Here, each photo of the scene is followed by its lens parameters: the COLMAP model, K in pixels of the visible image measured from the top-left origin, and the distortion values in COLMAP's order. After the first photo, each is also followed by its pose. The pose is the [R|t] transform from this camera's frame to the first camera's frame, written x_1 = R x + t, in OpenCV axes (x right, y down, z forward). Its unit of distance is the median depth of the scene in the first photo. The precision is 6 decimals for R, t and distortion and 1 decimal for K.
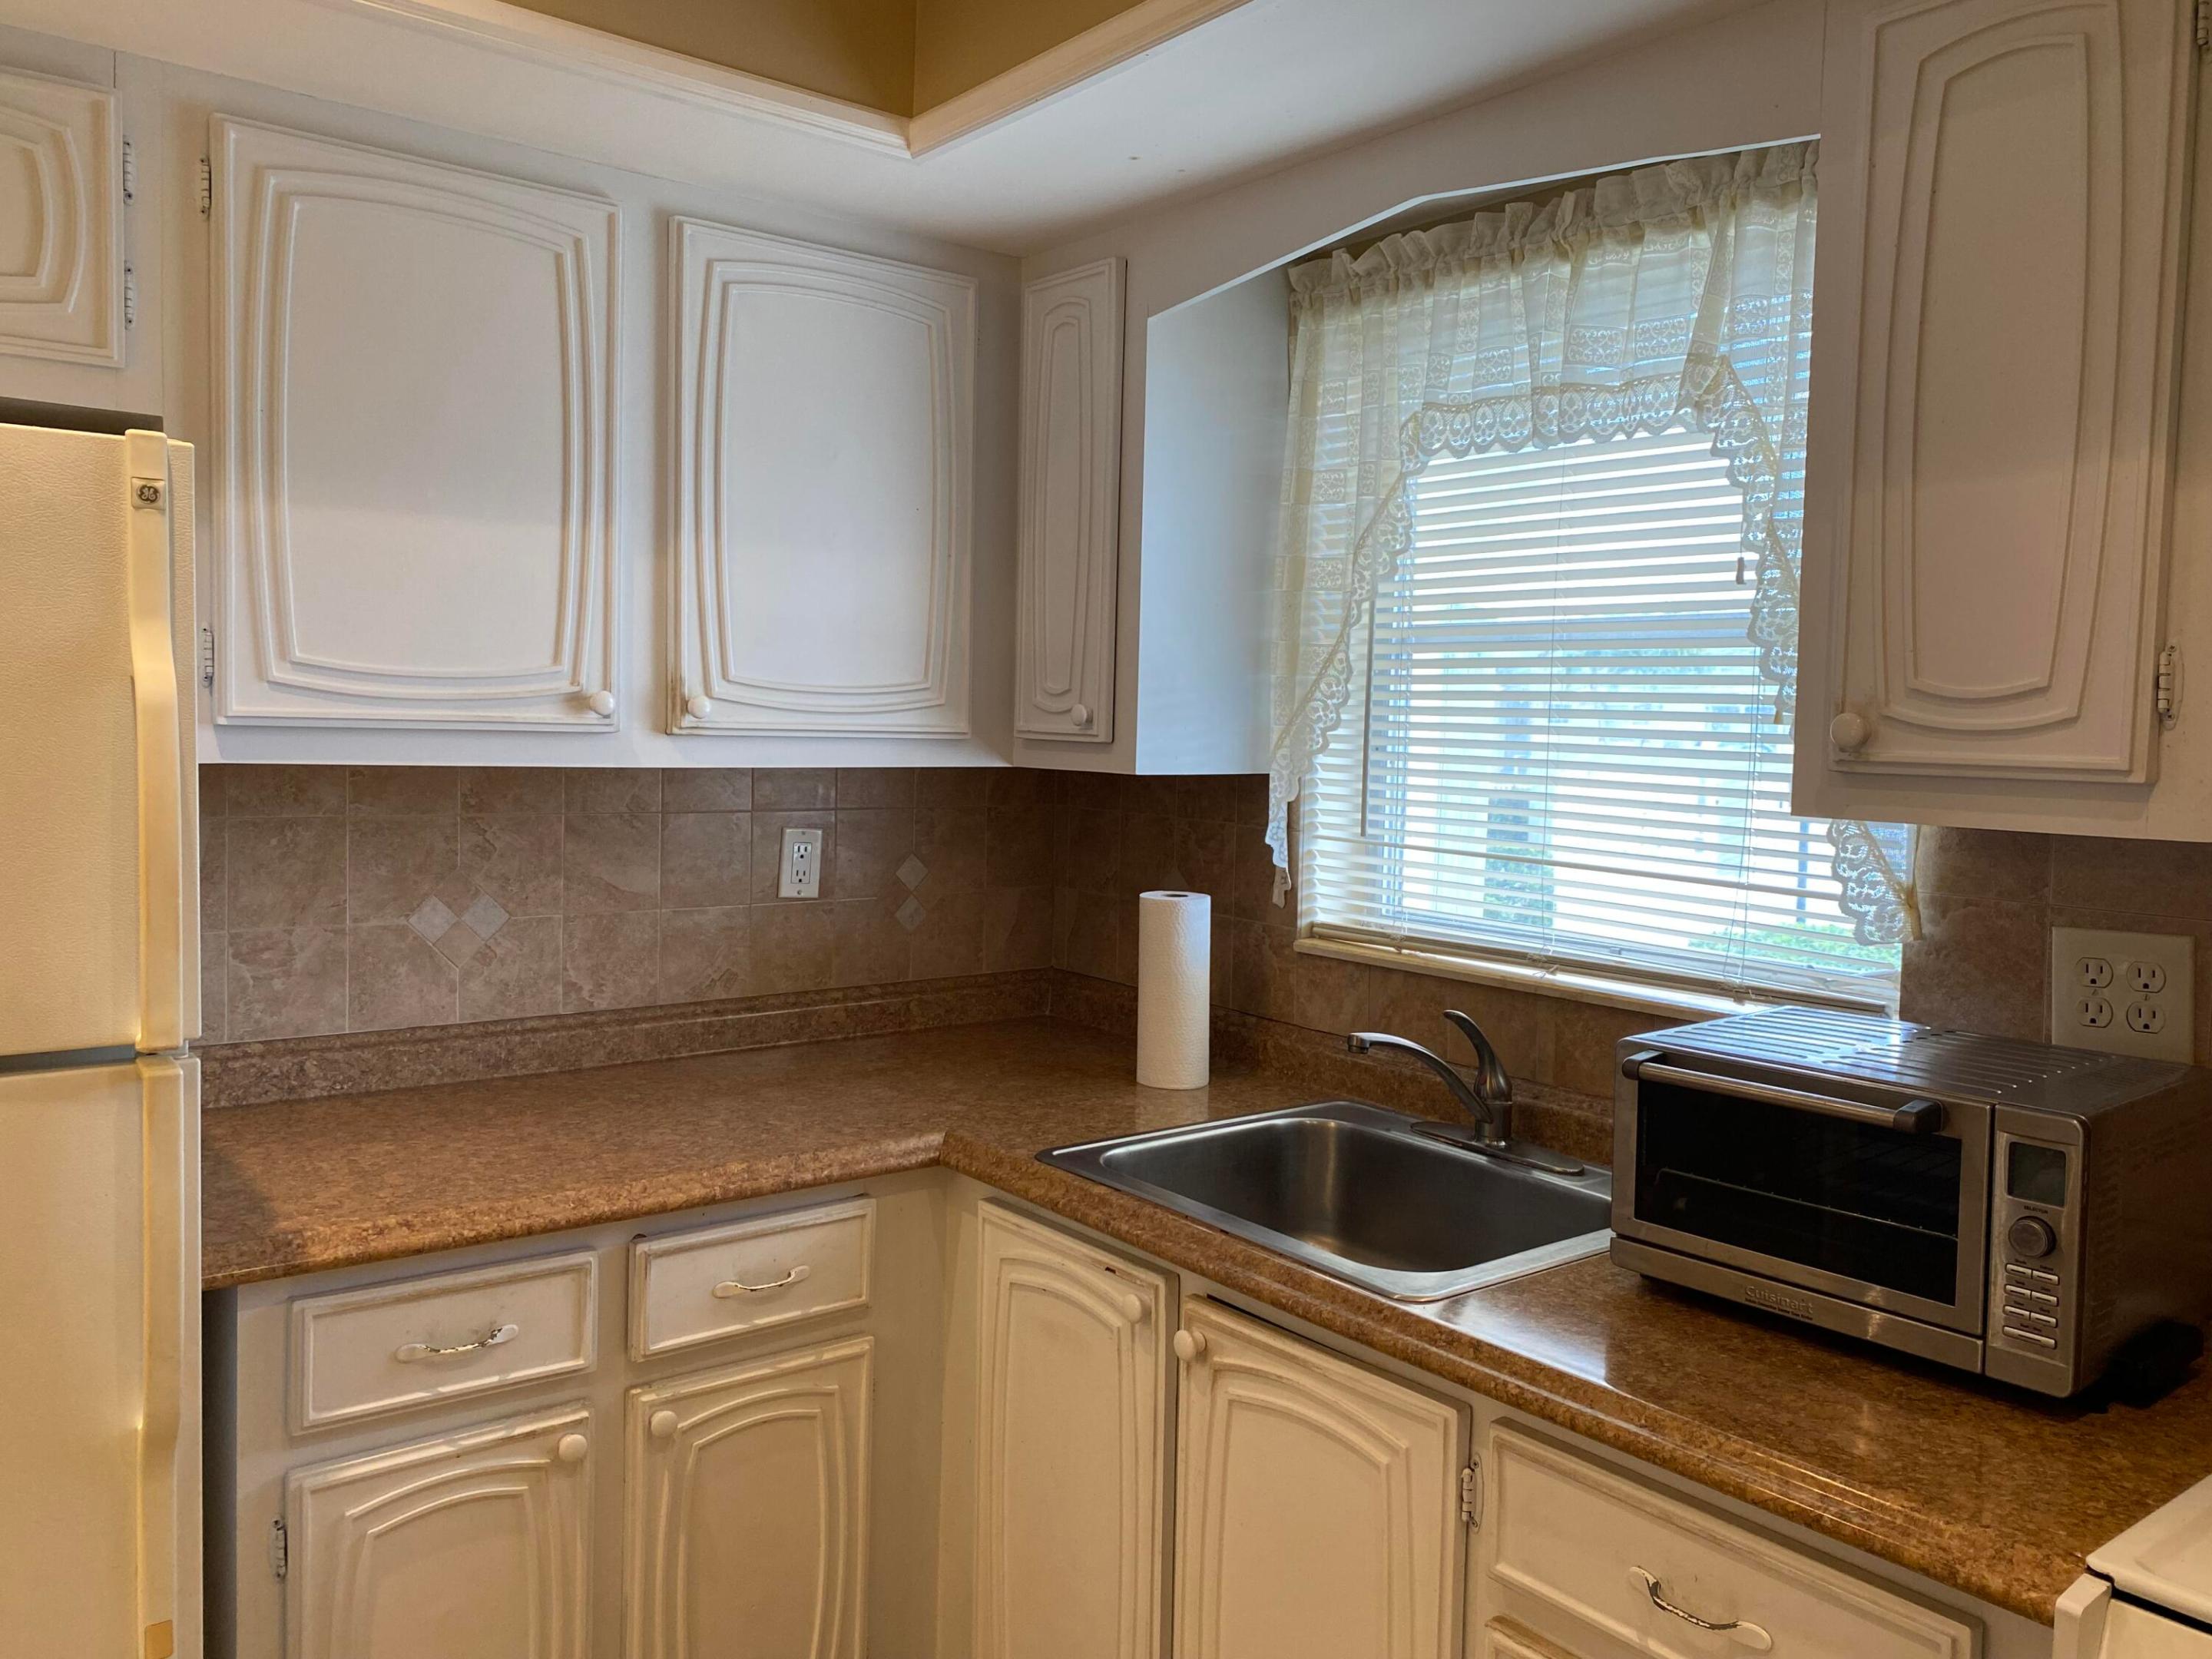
lens RADIAL K [[1671.9, 0, 1132.1], [0, 1671.9, 825.5], [0, 0, 1]] dist [0.093934, -0.154808]
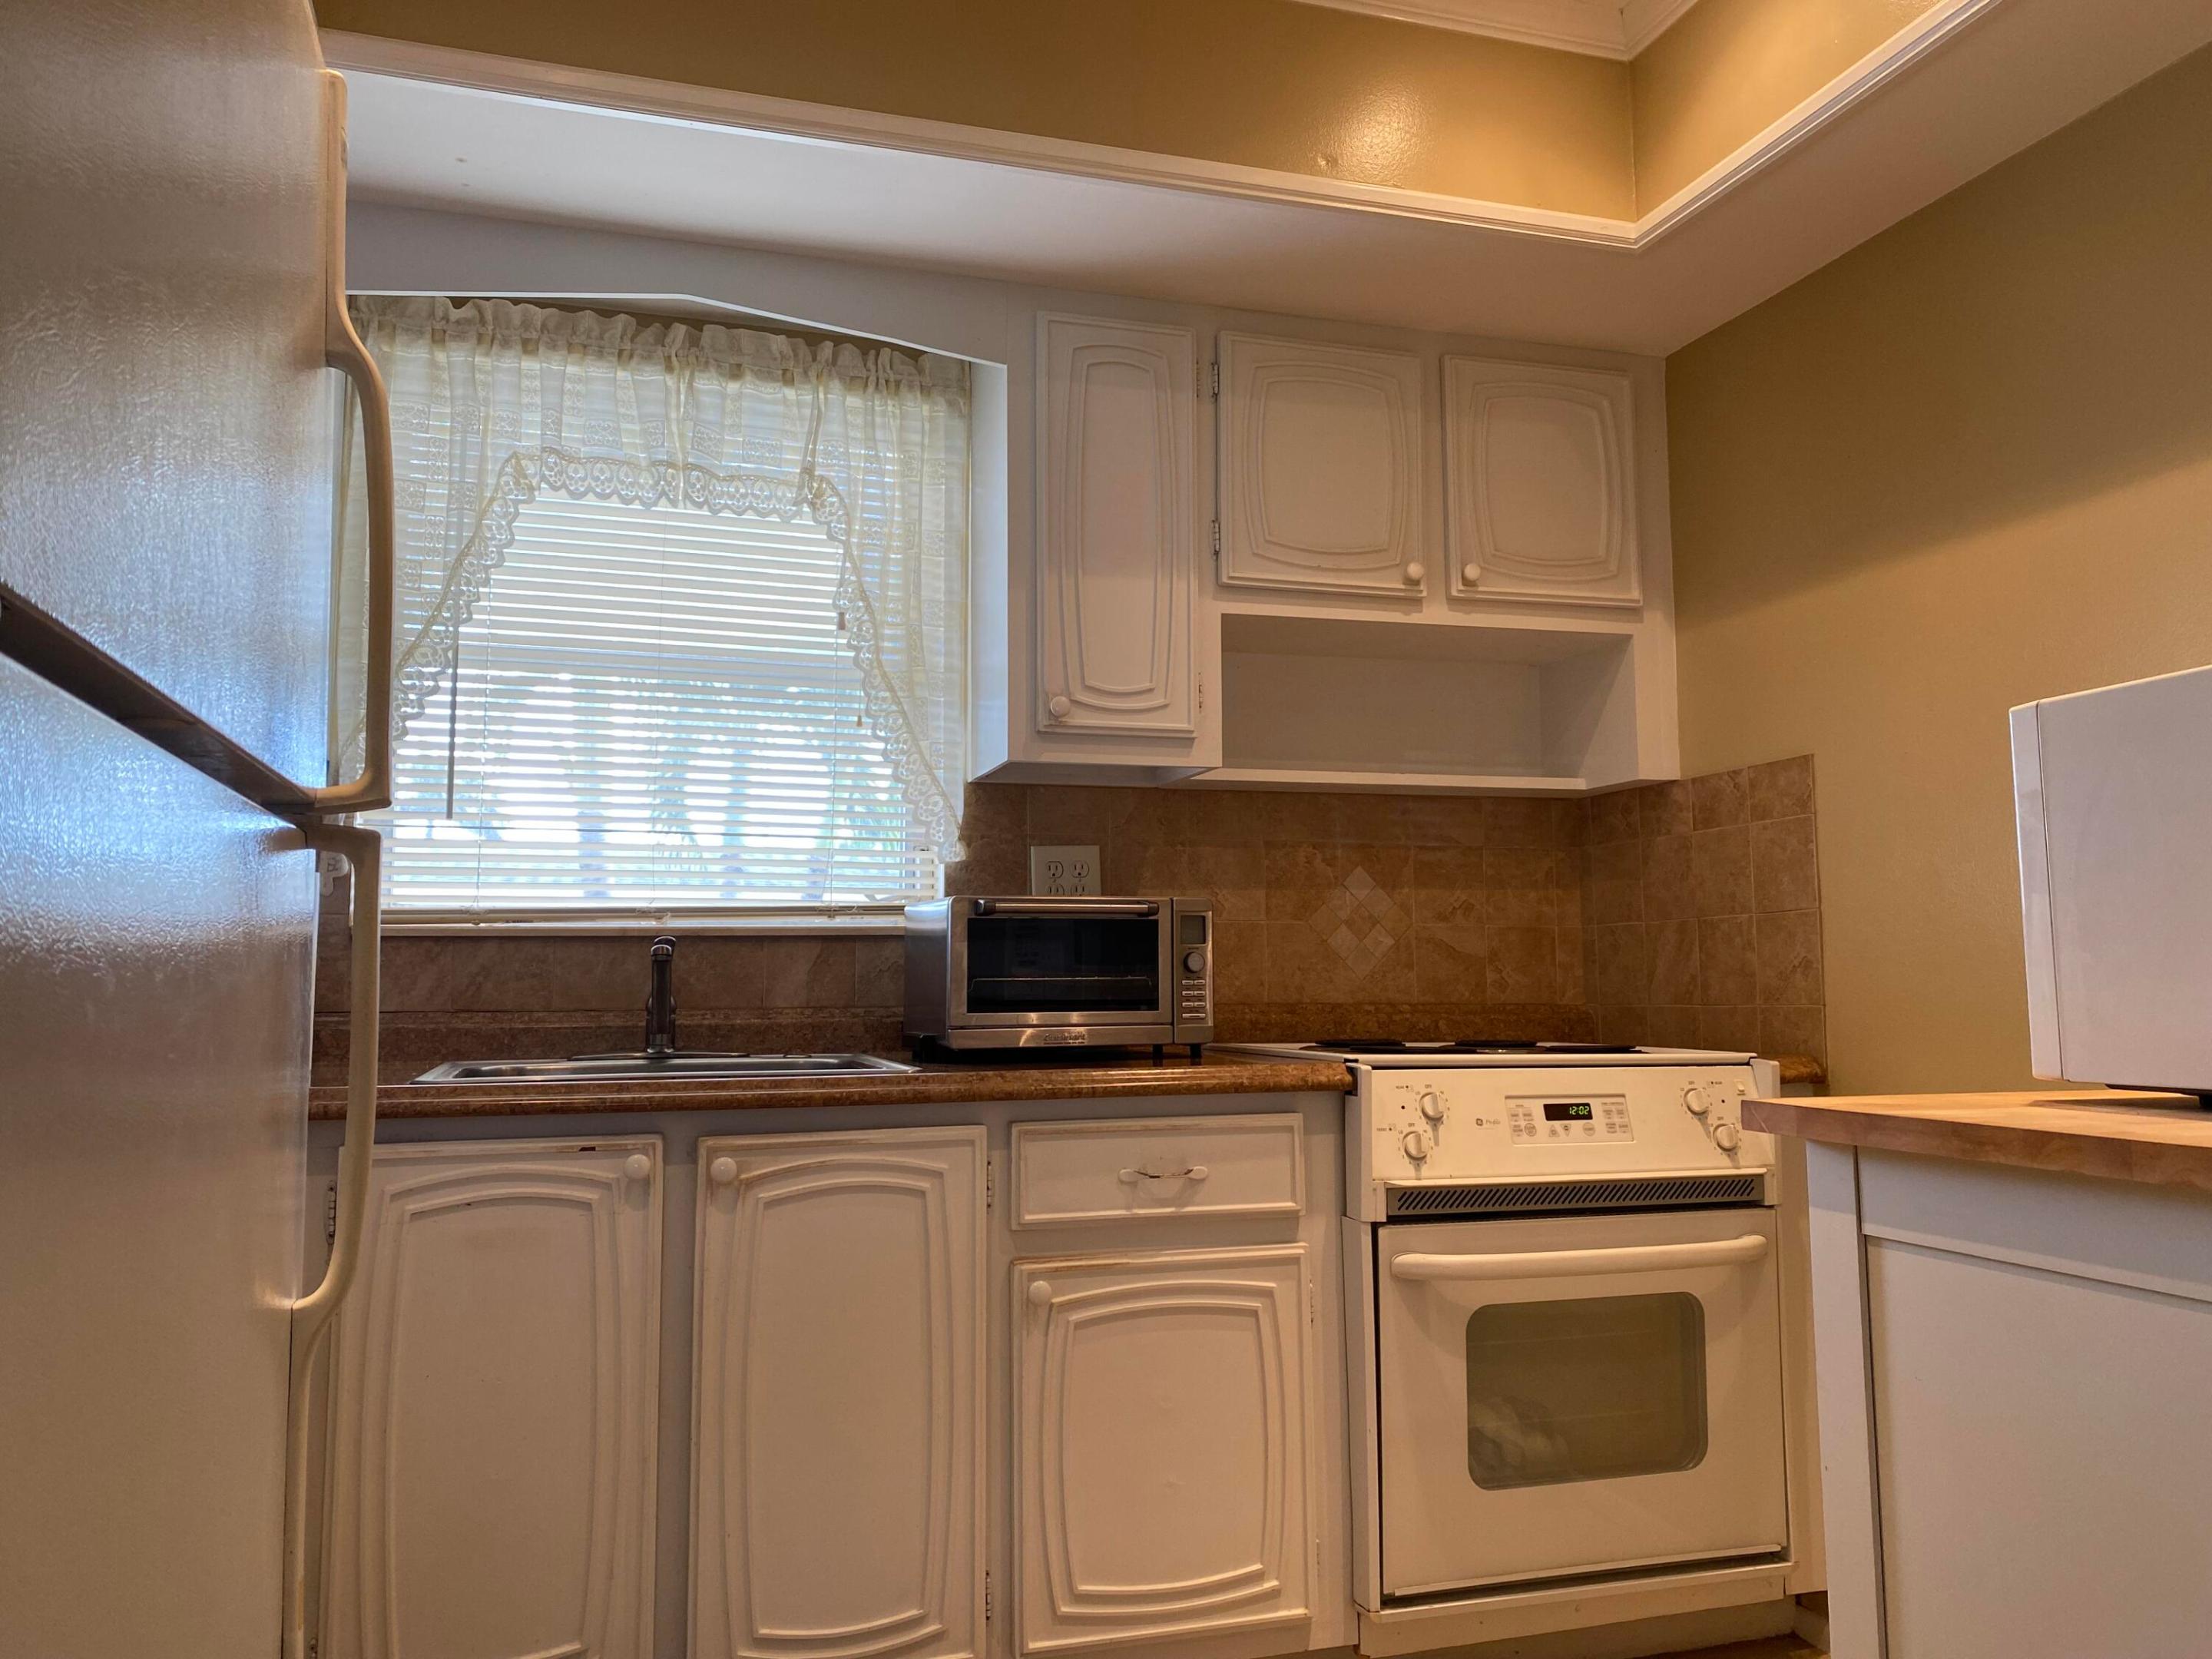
lens RADIAL K [[1671.9, 0, 1132.1], [0, 1671.9, 825.5], [0, 0, 1]] dist [0.093934, -0.154808]
pose [[0.375509, 0.050878, 0.925421, -0.839519], [0.070214, 0.994061, -0.083142, 0.157222], [-0.924155, 0.096198, 0.369707, 0.222778]]
